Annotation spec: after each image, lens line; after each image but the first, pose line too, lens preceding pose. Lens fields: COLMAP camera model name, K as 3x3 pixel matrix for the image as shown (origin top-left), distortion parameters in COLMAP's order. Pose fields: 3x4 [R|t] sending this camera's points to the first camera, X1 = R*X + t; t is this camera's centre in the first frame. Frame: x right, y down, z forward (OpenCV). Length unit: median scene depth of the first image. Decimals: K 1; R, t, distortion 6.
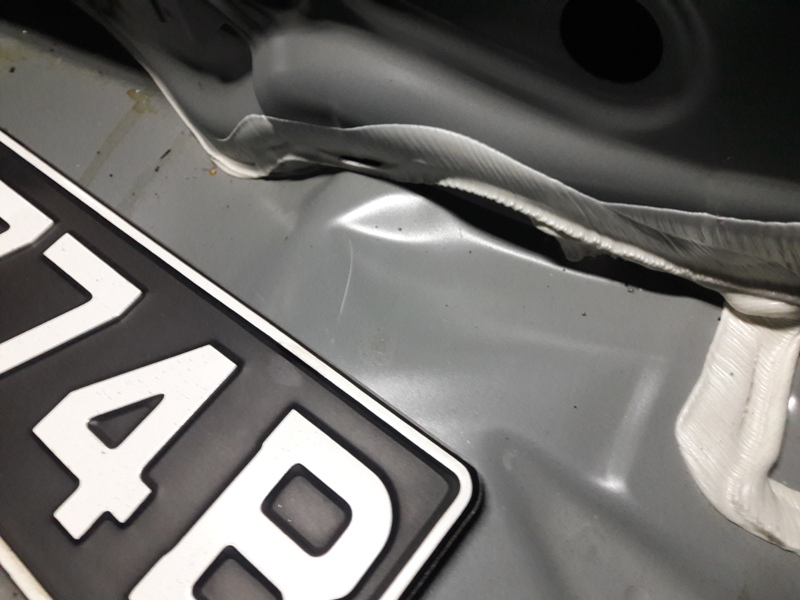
lens RADIAL K [[617.1, 0, 396.3], [0, 617.1, 297.0], [0, 0, 1]] dist [0.049511, -0.073474]
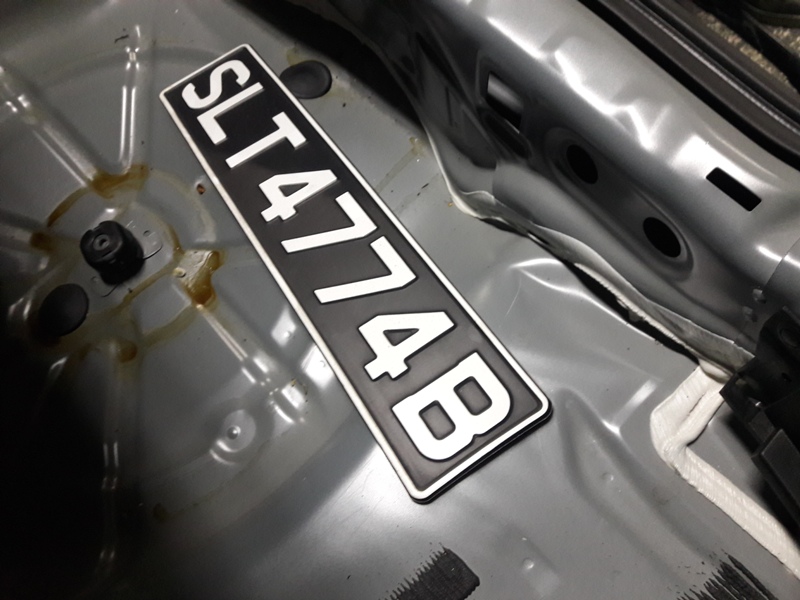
lens RADIAL K [[617.1, 0, 394.7], [0, 617.1, 299.3], [0, 0, 1]] dist [0.049511, -0.073474]
pose [[0.941878, 0.267416, -0.203357, -0.042587], [-0.250440, 0.962360, 0.105560, -0.152654], [0.223931, -0.048496, 0.973398, -1.142547]]
